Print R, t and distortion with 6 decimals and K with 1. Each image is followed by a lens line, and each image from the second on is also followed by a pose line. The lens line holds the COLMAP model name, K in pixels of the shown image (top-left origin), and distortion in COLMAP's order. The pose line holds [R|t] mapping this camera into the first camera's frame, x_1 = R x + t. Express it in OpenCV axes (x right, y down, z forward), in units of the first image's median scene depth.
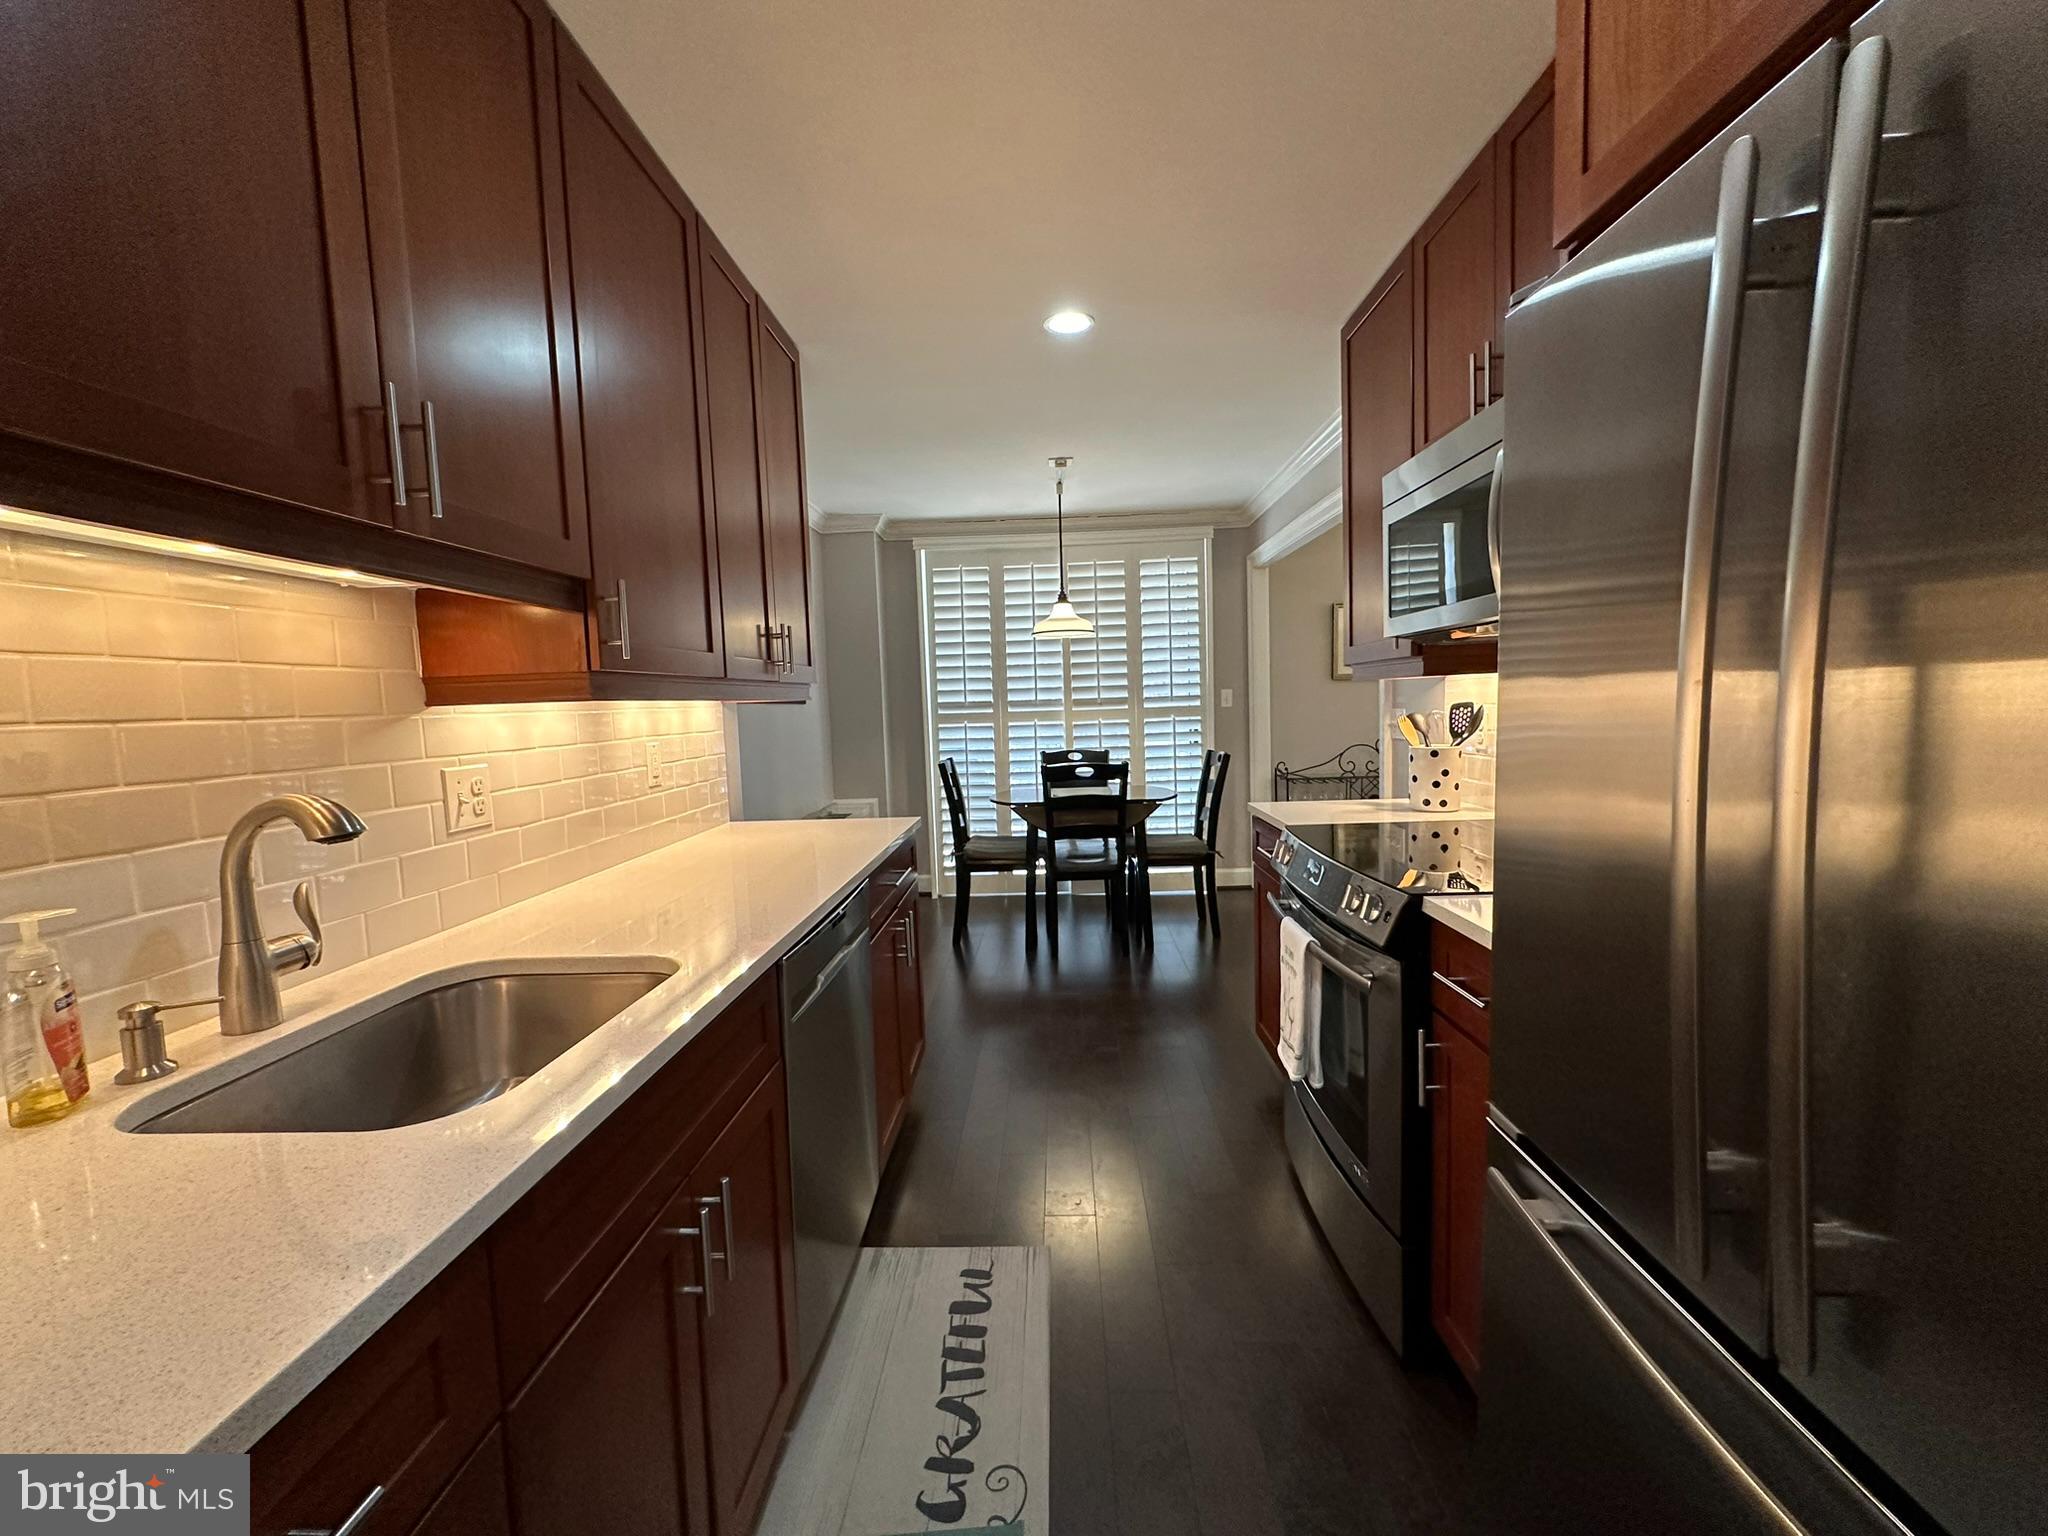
lens RADIAL K [[819.9, 0, 1024.0], [0, 819.9, 768.0], [0, 0, 1]] dist [-0.001558, 0.000111]
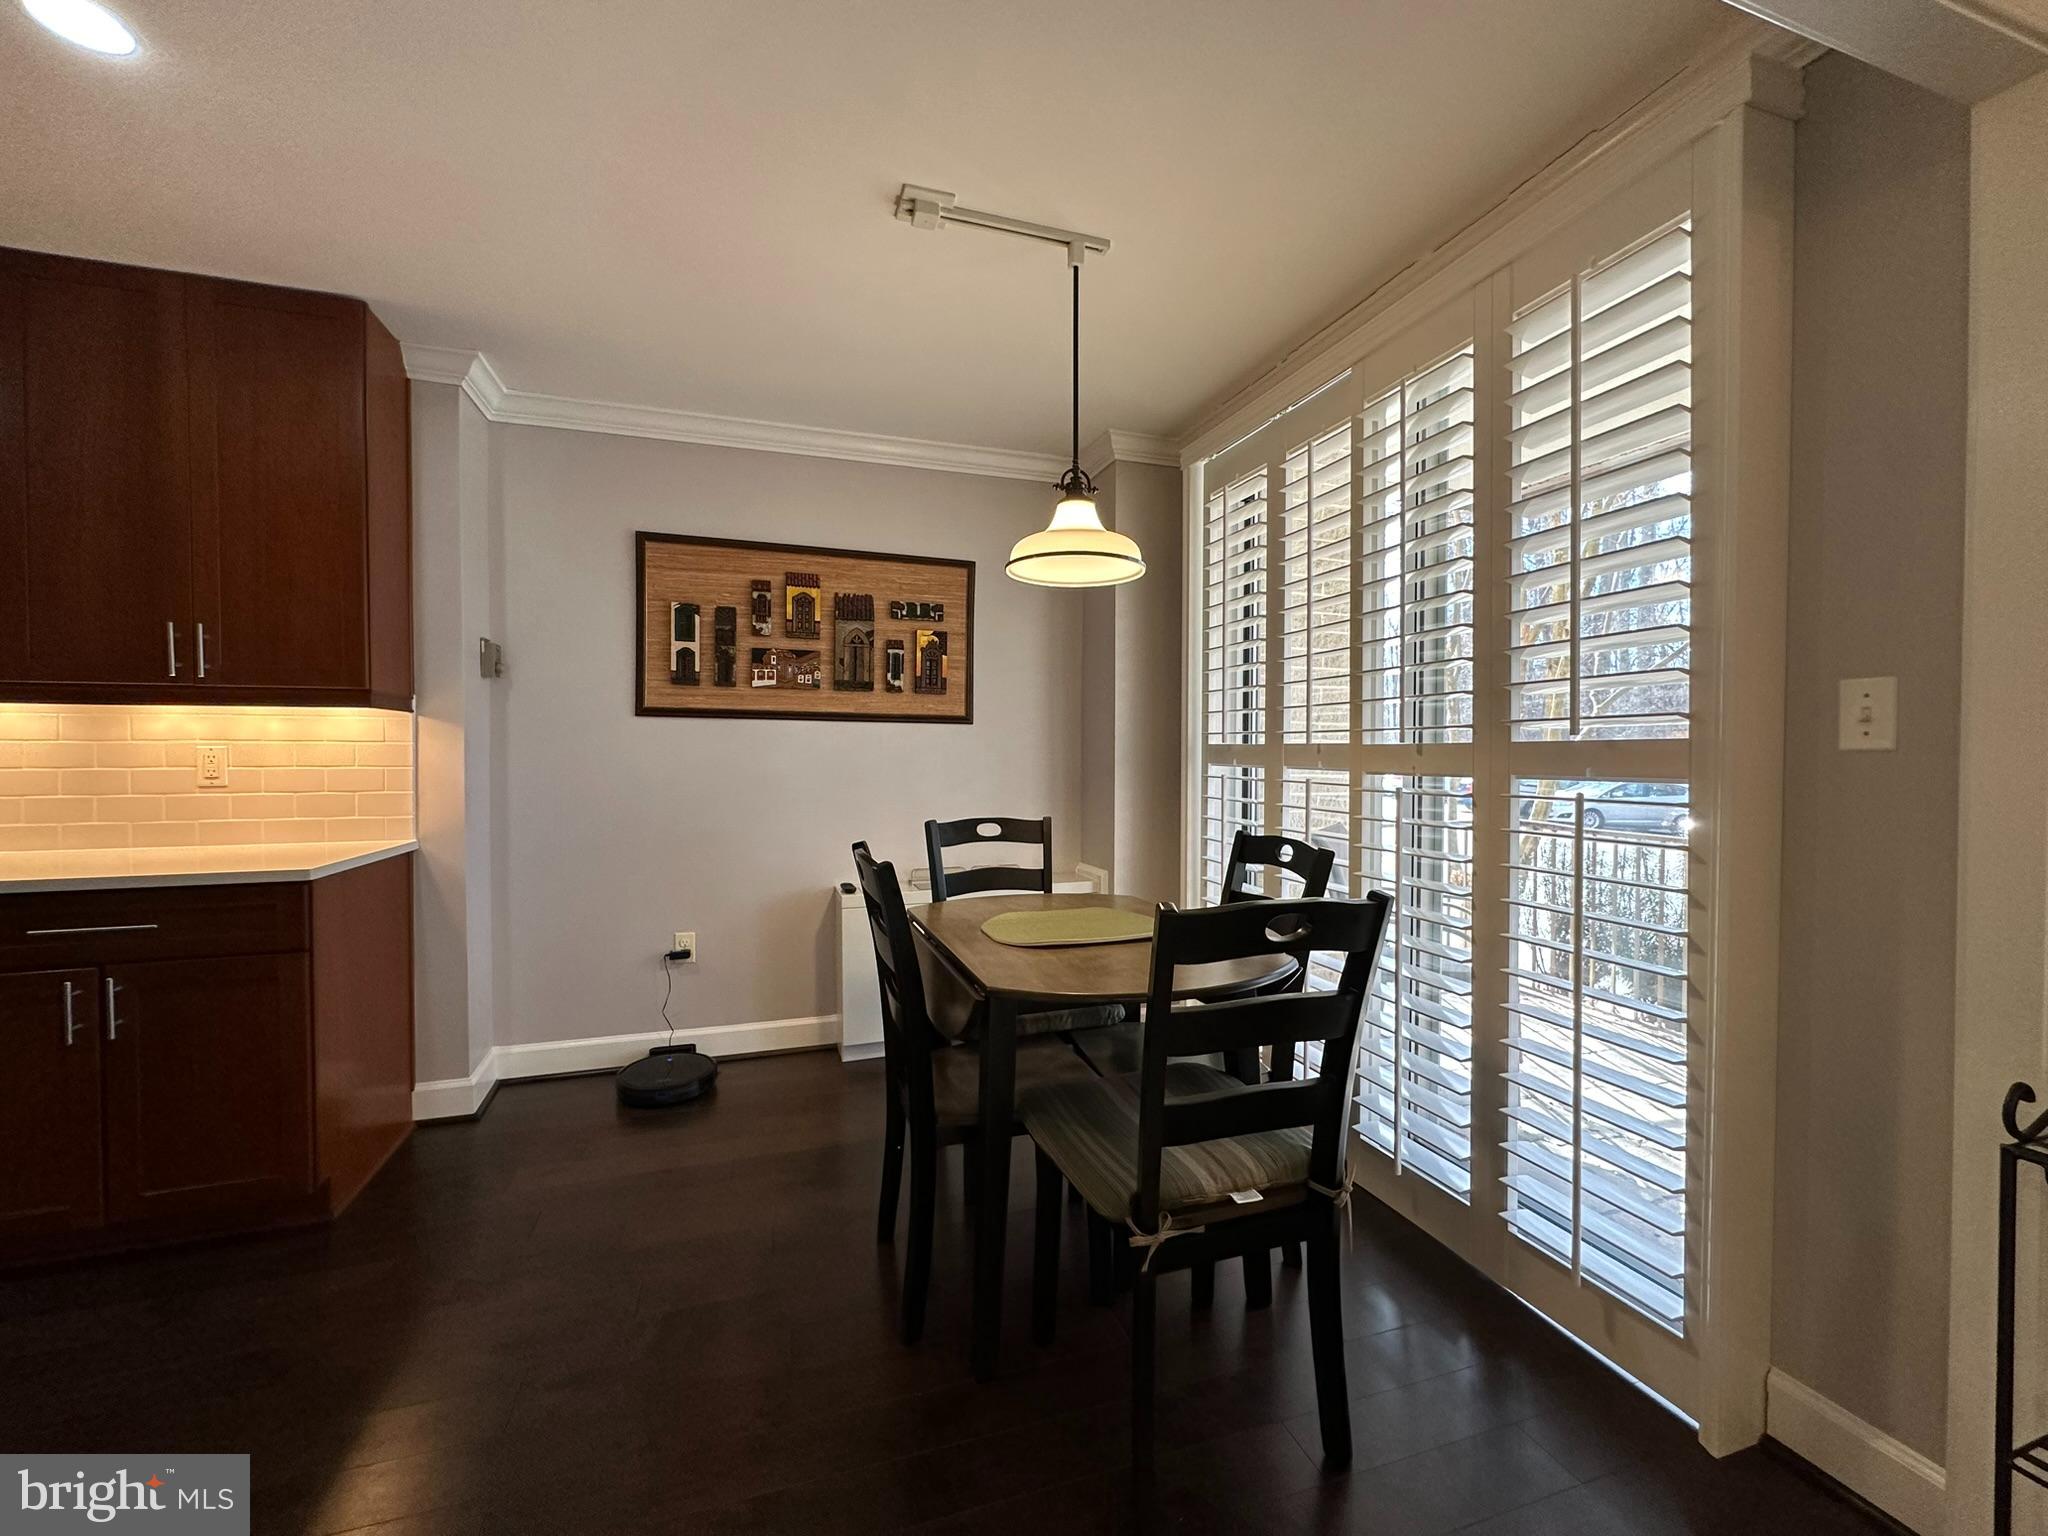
lens RADIAL K [[817.5, 0, 1024.0], [0, 817.5, 768.0], [0, 0, 1]] dist [-0.002257, 0.000428]
pose [[0.337230, 0.055616, -0.939778, 0.462796], [-0.090409, 0.995553, 0.026475, -0.063920], [0.937071, 0.076037, 0.340759, 0.825294]]
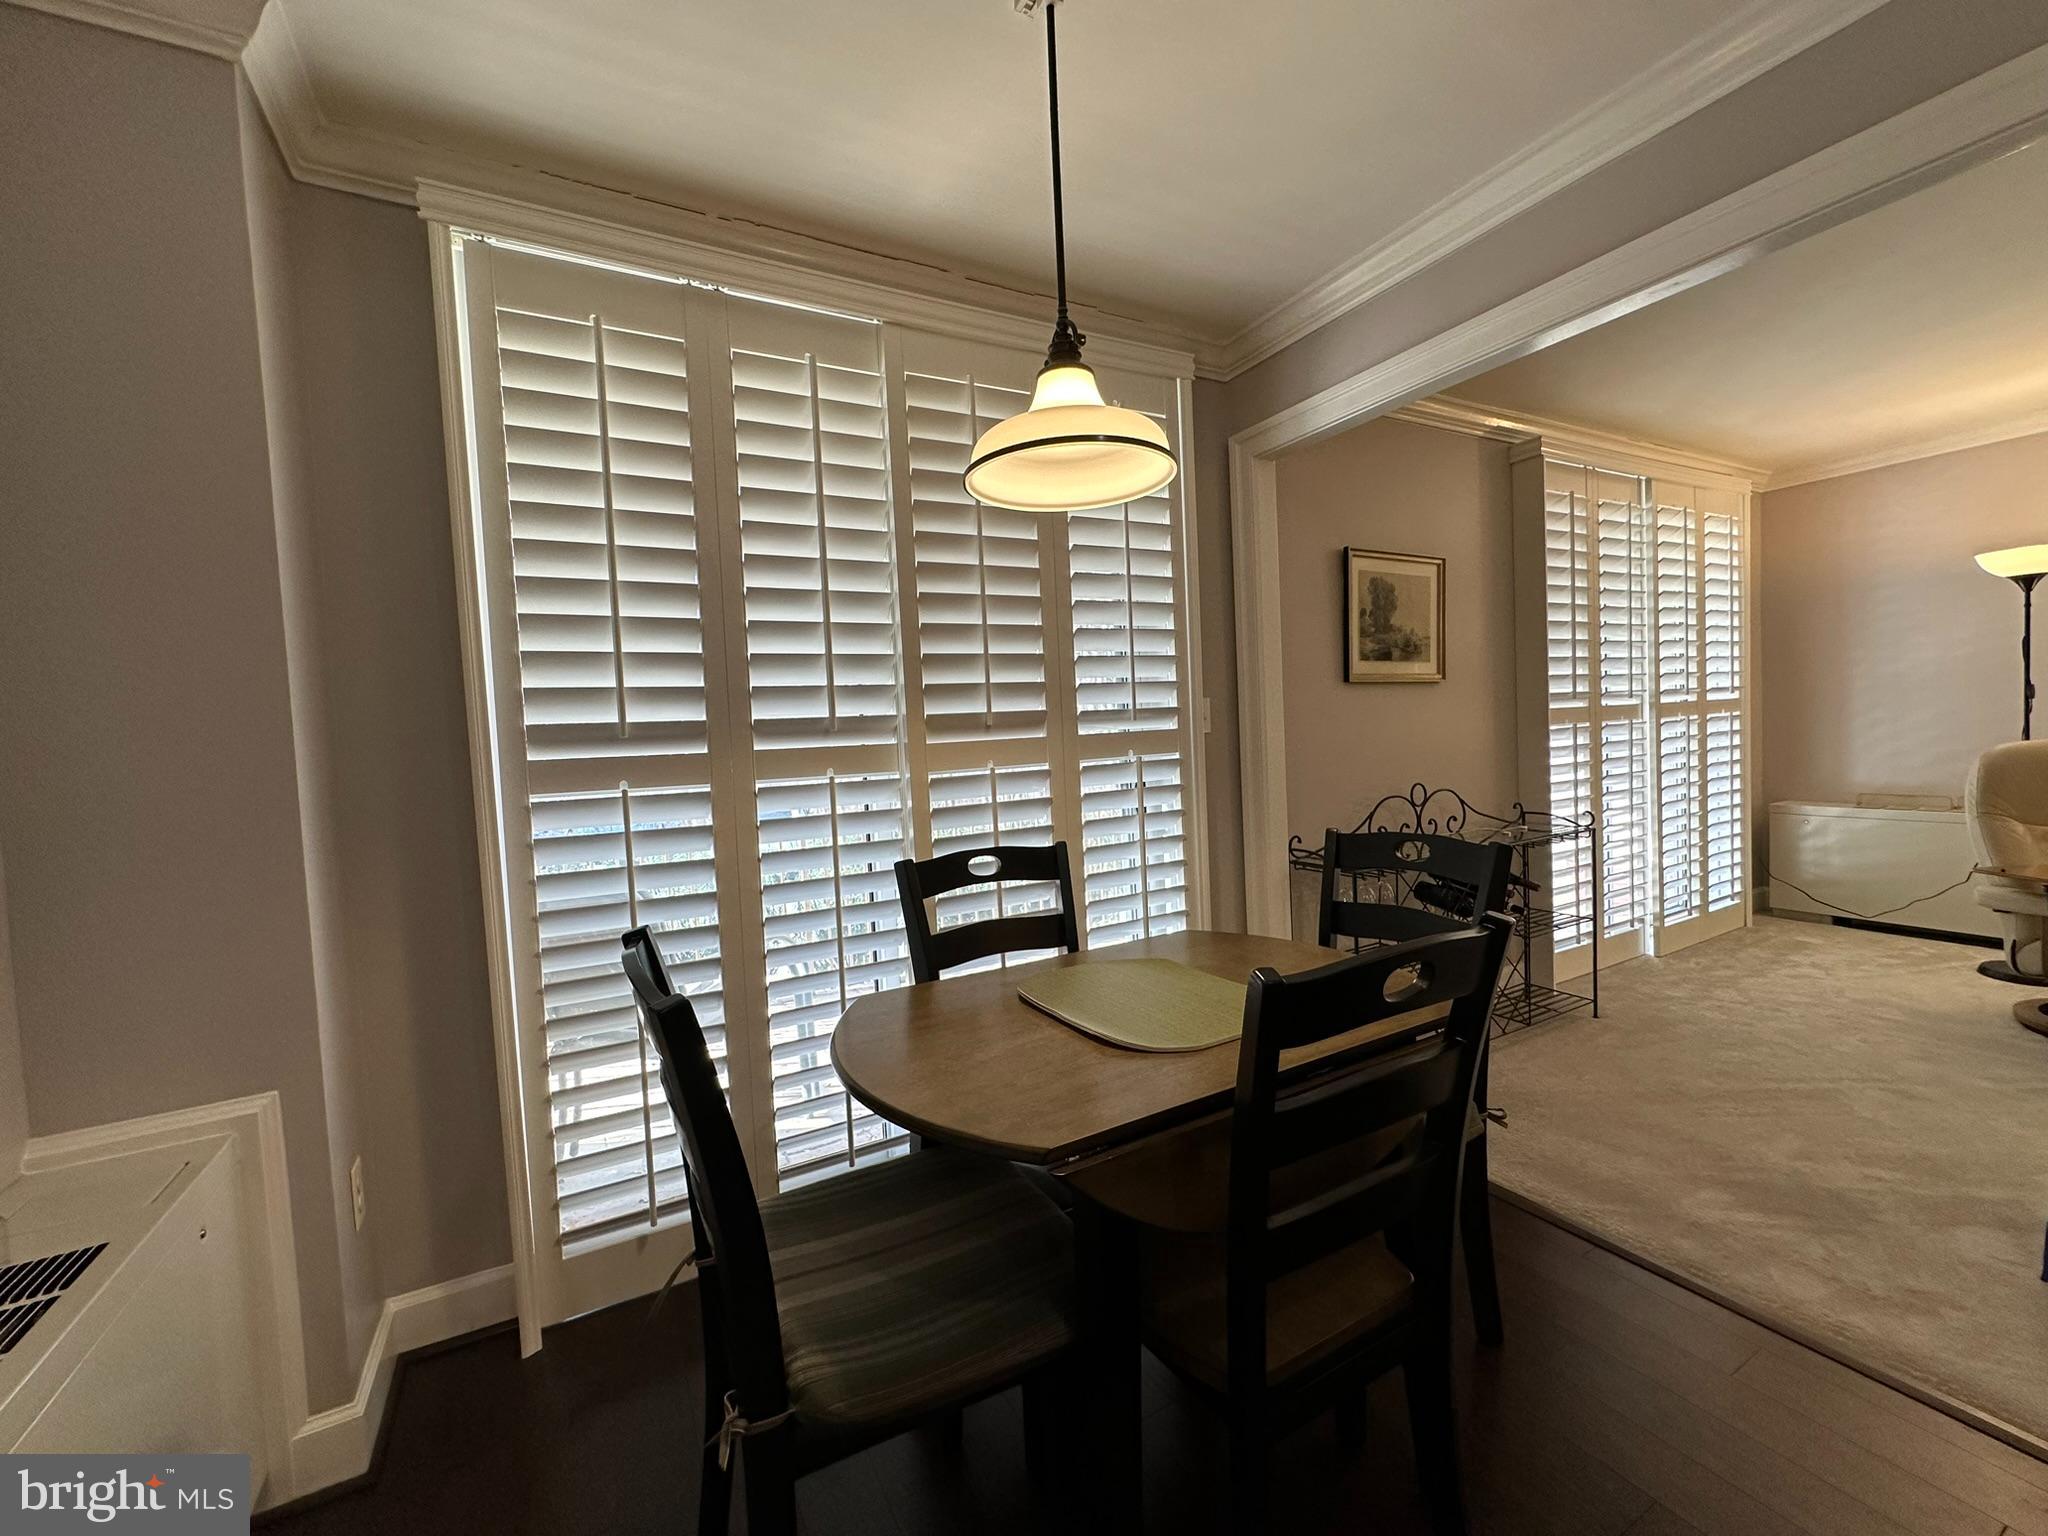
lens RADIAL K [[819.9, 0, 1024.0], [0, 819.9, 768.0], [0, 0, 1]] dist [-0.001558, 0.000111]
pose [[0.857561, -0.030514, 0.513476, -0.124023], [0.060247, 0.997327, -0.041352, -0.047237], [-0.510841, 0.066397, 0.857107, 0.759825]]
